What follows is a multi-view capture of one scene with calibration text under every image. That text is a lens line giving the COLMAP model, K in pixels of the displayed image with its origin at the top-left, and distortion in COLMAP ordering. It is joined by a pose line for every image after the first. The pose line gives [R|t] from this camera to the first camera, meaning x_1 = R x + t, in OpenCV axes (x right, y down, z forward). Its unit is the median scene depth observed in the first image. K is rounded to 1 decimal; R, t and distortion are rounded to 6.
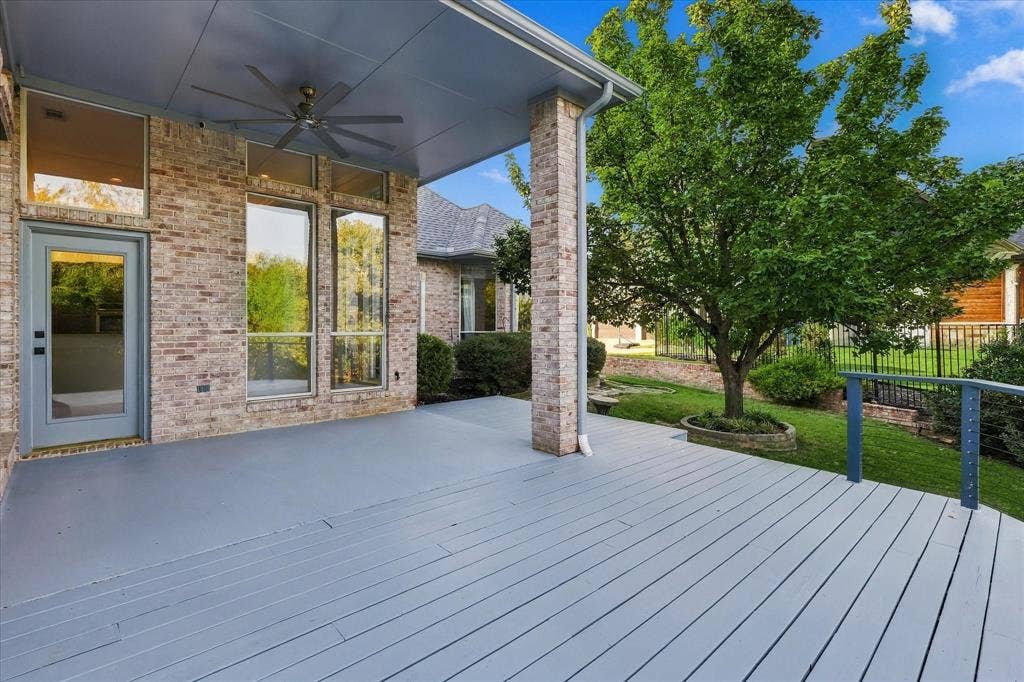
lens RADIAL K [[460.7, 0, 518.8], [0, 460.7, 330.6], [0, 0, 1]] dist [-0.014813, -0.000328]
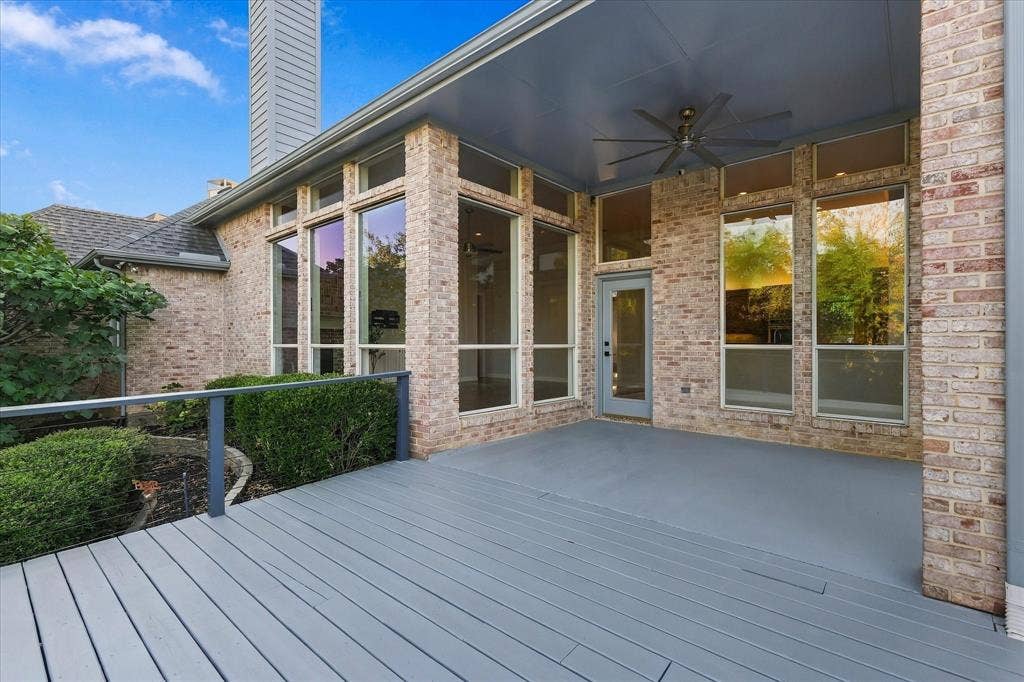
lens RADIAL K [[460.7, 0, 518.8], [0, 460.7, 341.5], [0, 0, 1]] dist [-0.014813, -0.000328]
pose [[0.094893, 0.004033, -0.995479, 0.471632], [-0.007322, 0.999968, 0.003353, -0.002088], [0.995461, 0.006970, 0.094919, 0.446712]]
